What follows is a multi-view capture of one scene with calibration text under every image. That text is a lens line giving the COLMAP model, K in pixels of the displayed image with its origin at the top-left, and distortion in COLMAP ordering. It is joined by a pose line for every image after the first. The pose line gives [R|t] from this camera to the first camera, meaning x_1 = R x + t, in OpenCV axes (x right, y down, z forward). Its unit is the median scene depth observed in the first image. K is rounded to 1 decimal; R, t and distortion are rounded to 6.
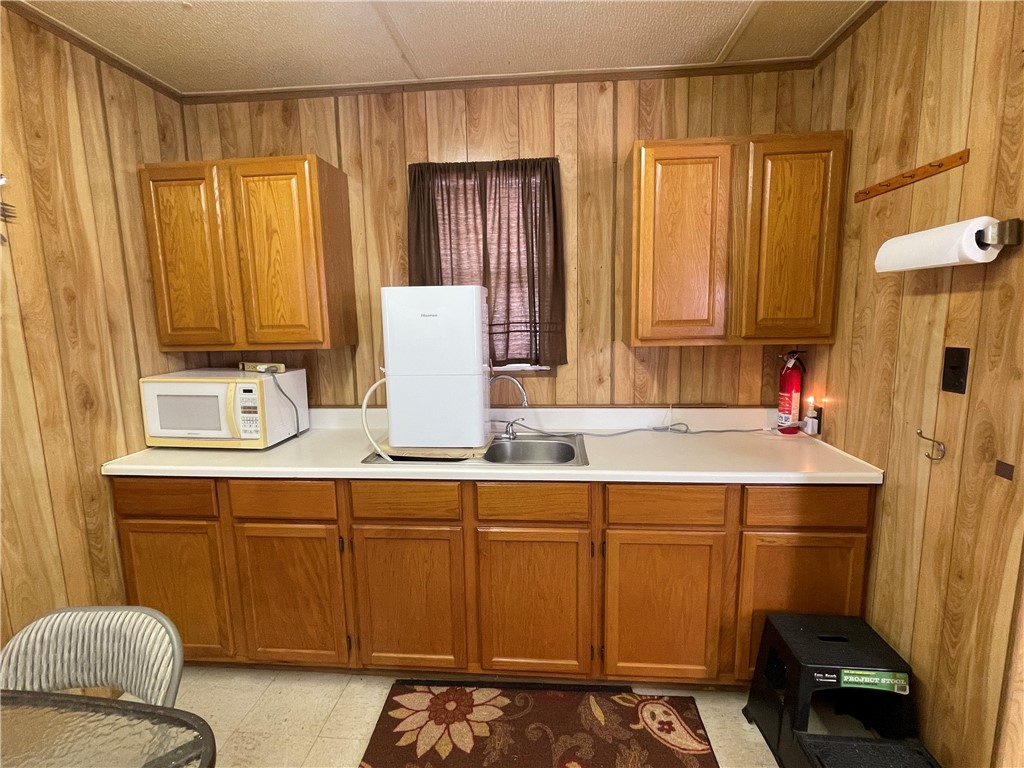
lens RADIAL K [[487.3, 0, 510.0], [0, 487.3, 384.1], [0, 0, 1]] dist [-0.006527, 0.001627]
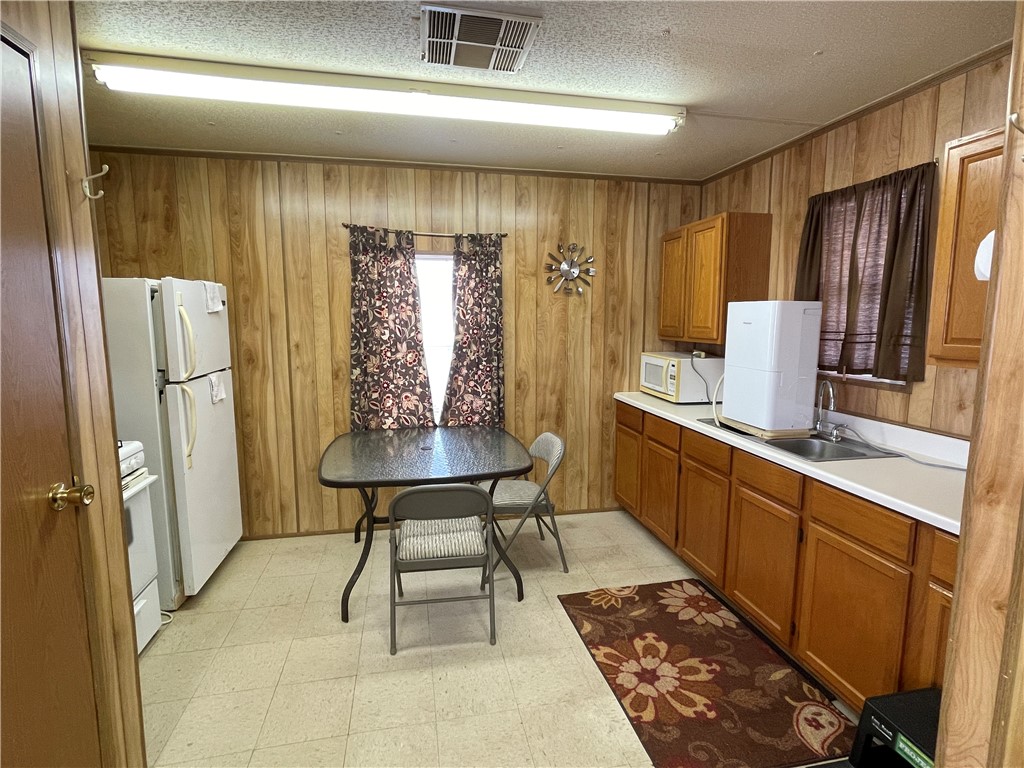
lens RADIAL K [[507.8, 0, 512.4], [0, 507.8, 381.6], [0, 0, 1]] dist [0.016521, 0.000609]
pose [[0.288913, 0.143931, -0.946474, 0.932819], [-0.149807, 0.983252, 0.103795, -0.029934], [0.945562, 0.111801, 0.305636, -0.029438]]
